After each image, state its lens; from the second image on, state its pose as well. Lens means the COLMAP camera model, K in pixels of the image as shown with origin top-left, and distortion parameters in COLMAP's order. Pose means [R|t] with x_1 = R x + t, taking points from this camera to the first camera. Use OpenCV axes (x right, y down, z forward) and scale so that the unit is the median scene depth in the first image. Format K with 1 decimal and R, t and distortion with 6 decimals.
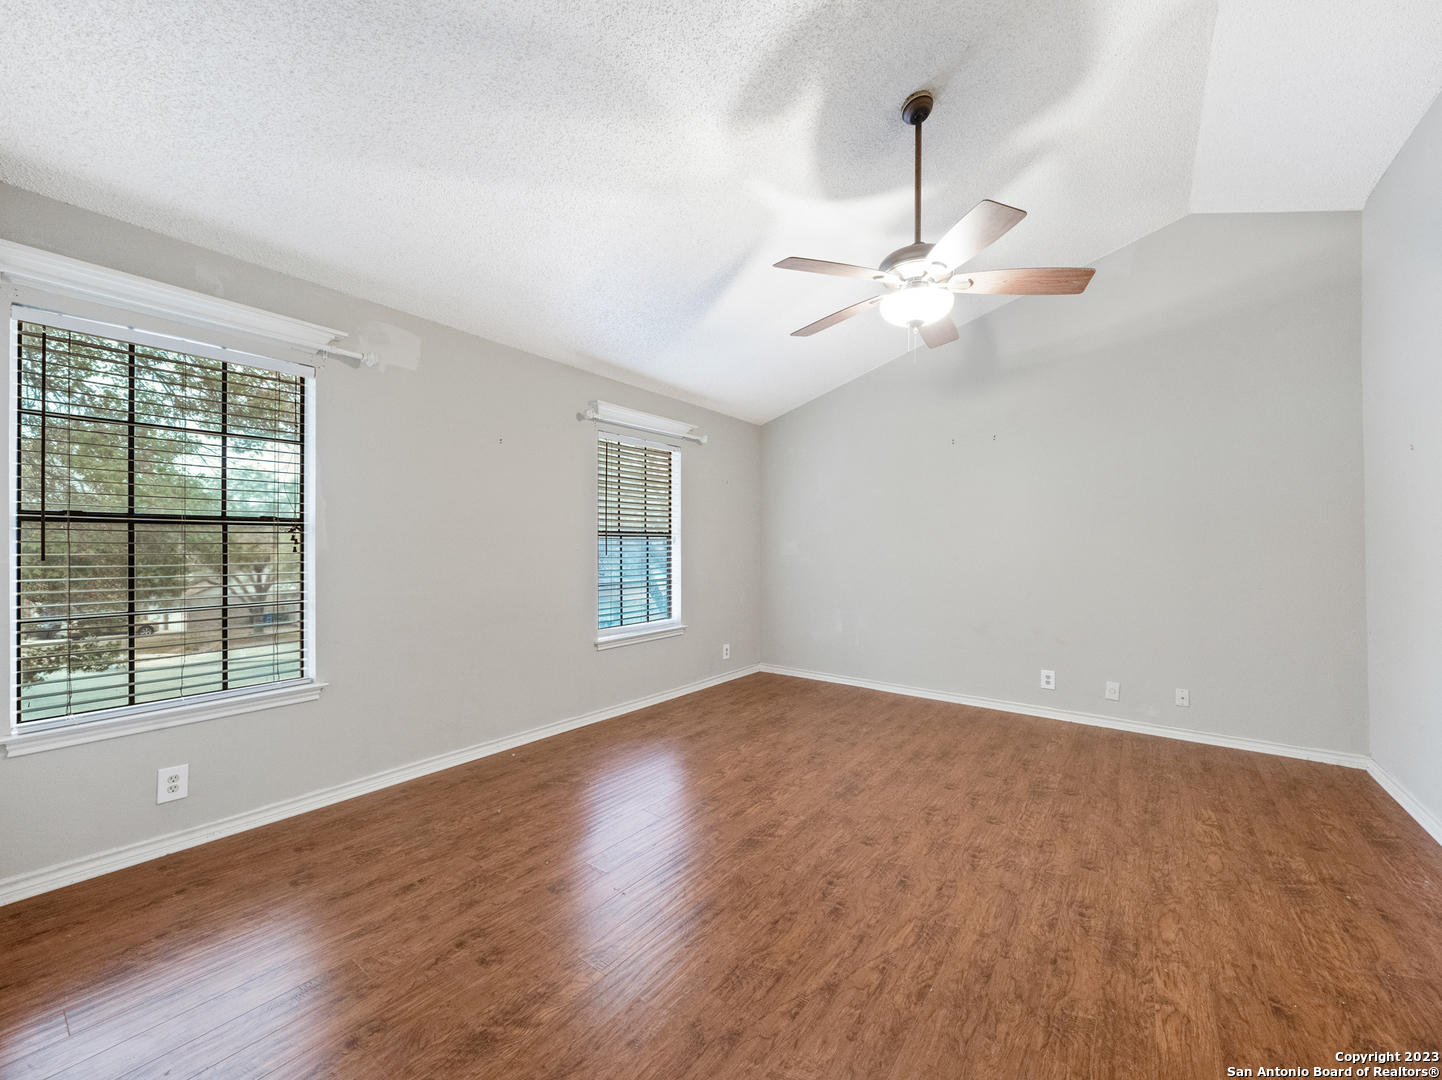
lens RADIAL K [[564.0, 0, 727.2], [0, 564.0, 539.7], [0, 0, 1]] dist [-0.006205, -0.000722]
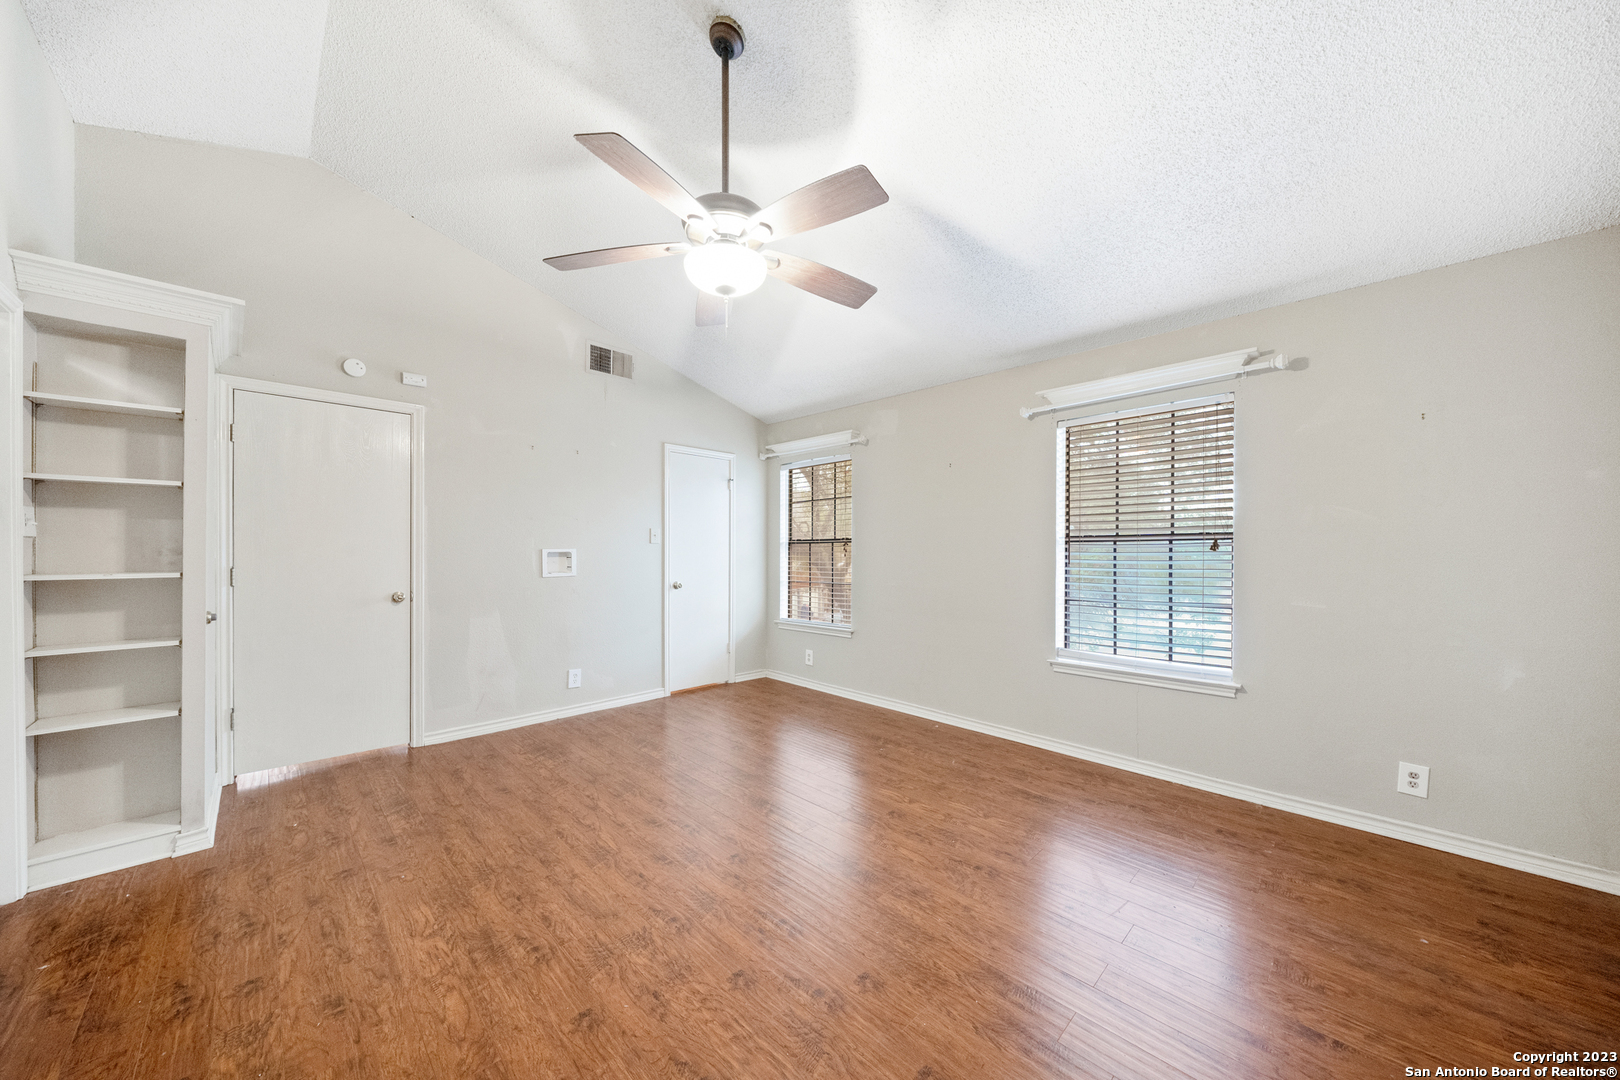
lens RADIAL K [[566.1, 0, 816.1], [0, 566.1, 555.0], [0, 0, 1]] dist [-0.016871, -0.000130]
pose [[-0.151850, -0.003462, -0.988397, 1.252803], [0.002426, 0.999990, -0.003876, 0.028892], [0.988401, -0.002987, -0.151840, 1.362523]]
